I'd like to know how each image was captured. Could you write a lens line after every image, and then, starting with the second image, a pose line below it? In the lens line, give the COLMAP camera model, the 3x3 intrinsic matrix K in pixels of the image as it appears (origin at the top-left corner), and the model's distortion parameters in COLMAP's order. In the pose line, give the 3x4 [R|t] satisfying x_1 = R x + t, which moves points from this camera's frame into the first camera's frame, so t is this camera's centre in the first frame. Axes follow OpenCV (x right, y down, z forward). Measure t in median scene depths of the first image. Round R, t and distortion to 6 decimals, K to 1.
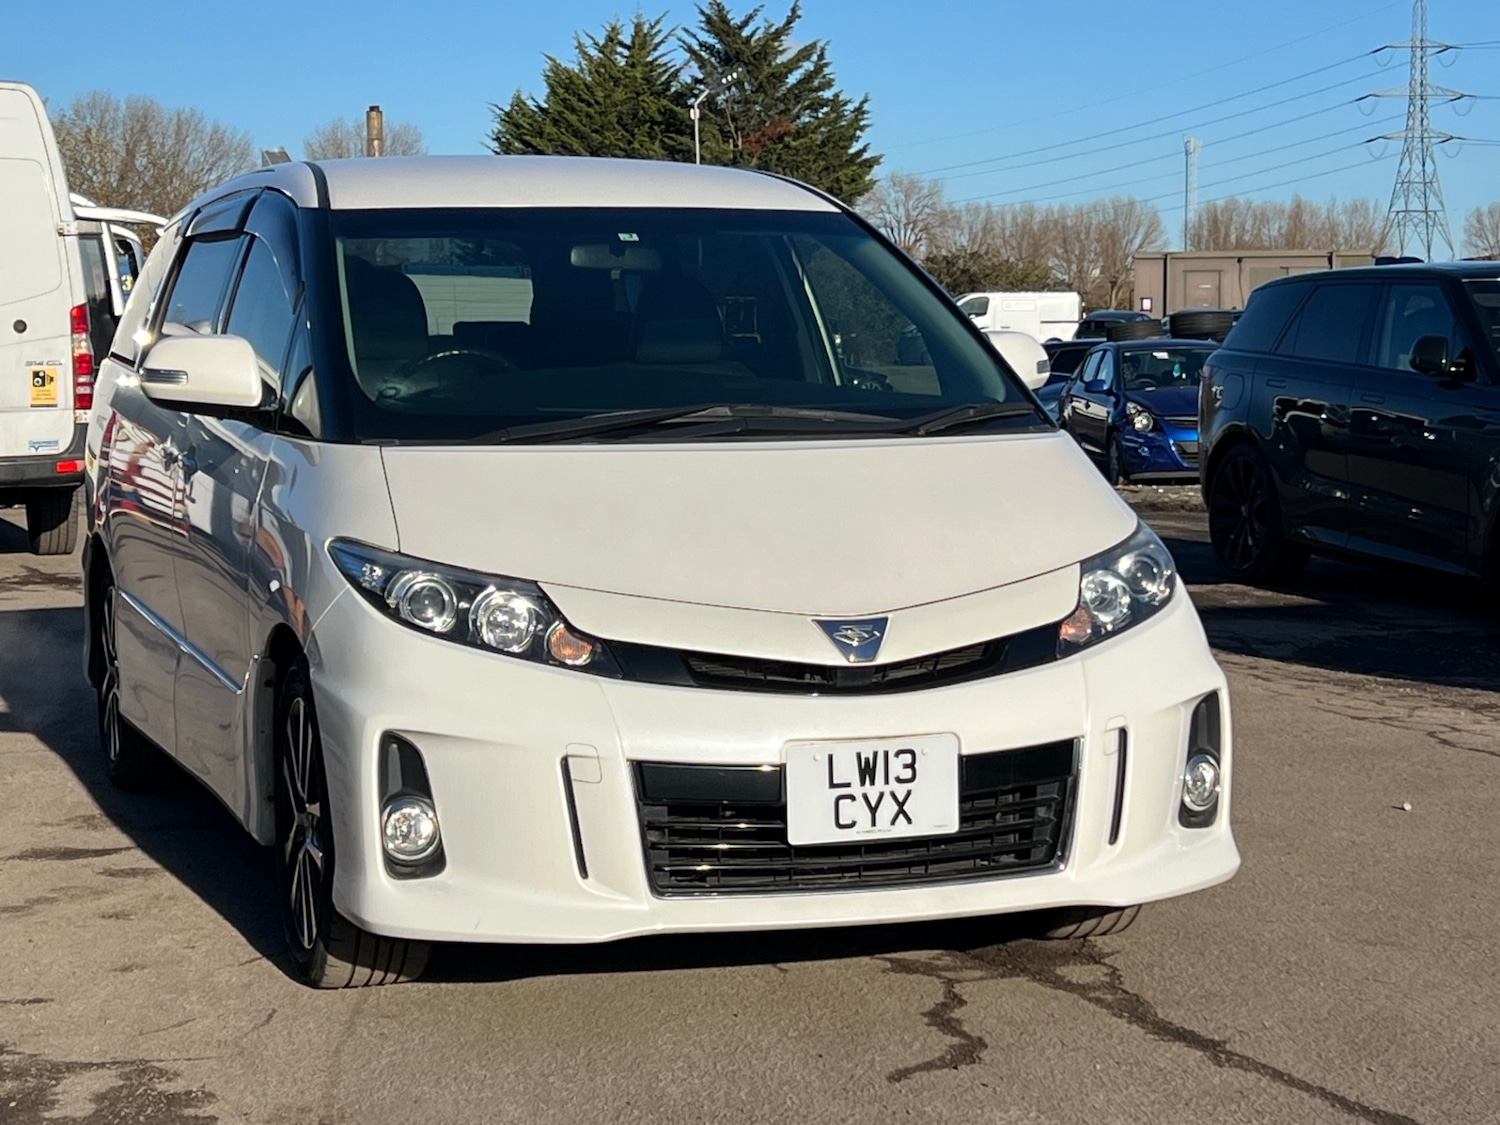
lens RADIAL K [[3682.3, 0, 706.0], [0, 3682.3, 598.8], [0, 0, 1]] dist [0.251331, 0.000000]
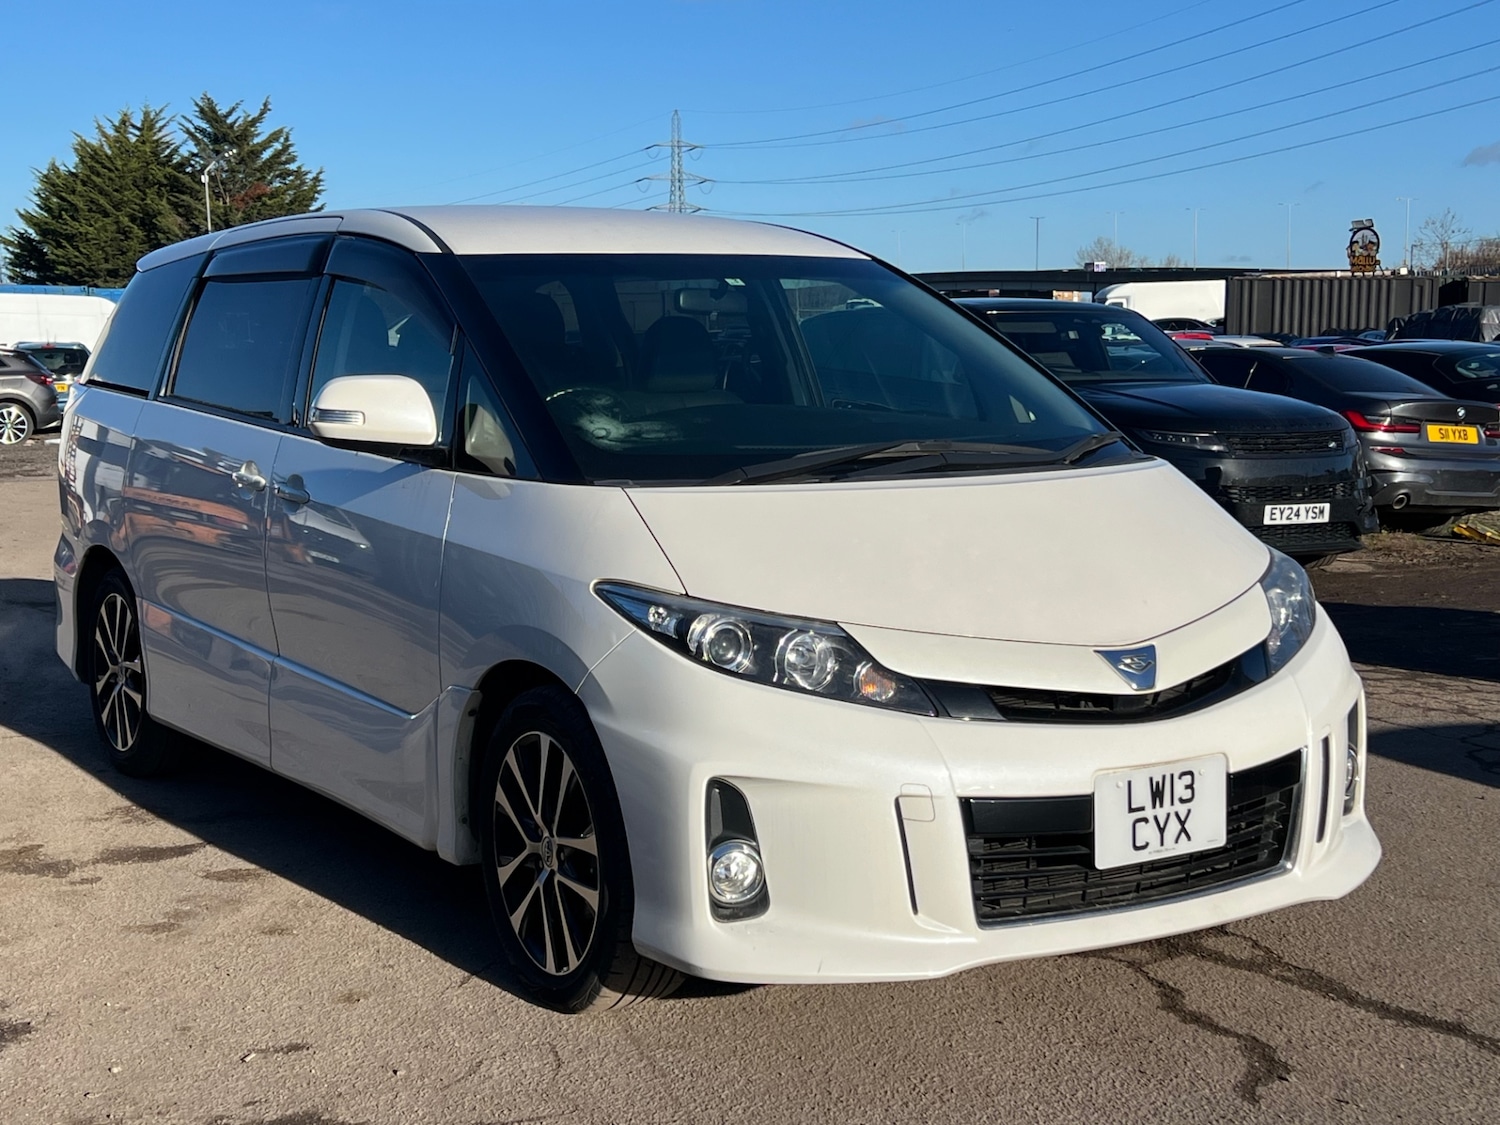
lens RADIAL K [[2442.3, 0, 743.1], [0, 2442.3, 563.4], [0, 0, 1]] dist [0.108044, 0.000000]
pose [[0.964320, -0.026618, 0.263398, -0.230372], [0.020915, 0.999483, 0.024433, -0.035263], [-0.263912, -0.018052, 0.964378, 0.324427]]
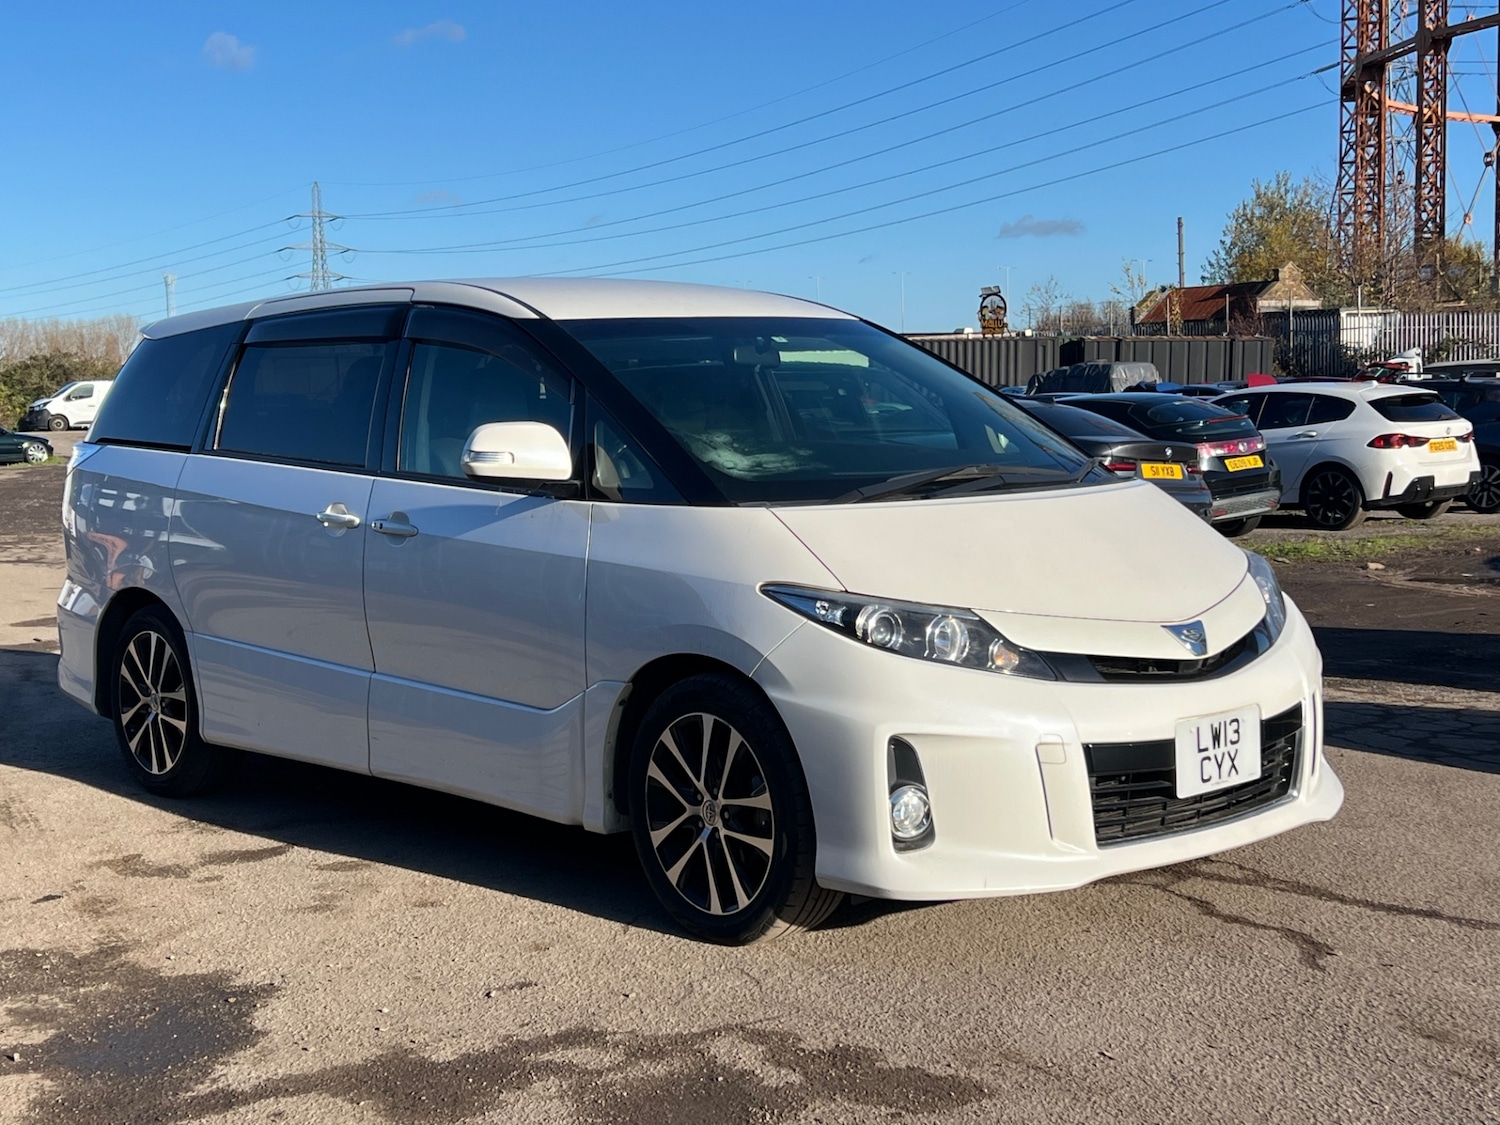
lens RADIAL K [[2442.3, 0, 756.4], [0, 2442.3, 531.5], [0, 0, 1]] dist [0.108044, 0.000000]
pose [[0.897188, -0.041260, 0.439718, -0.445863], [0.050231, 0.998699, -0.008779, -0.025406], [-0.438783, 0.029964, 0.898093, 0.251891]]
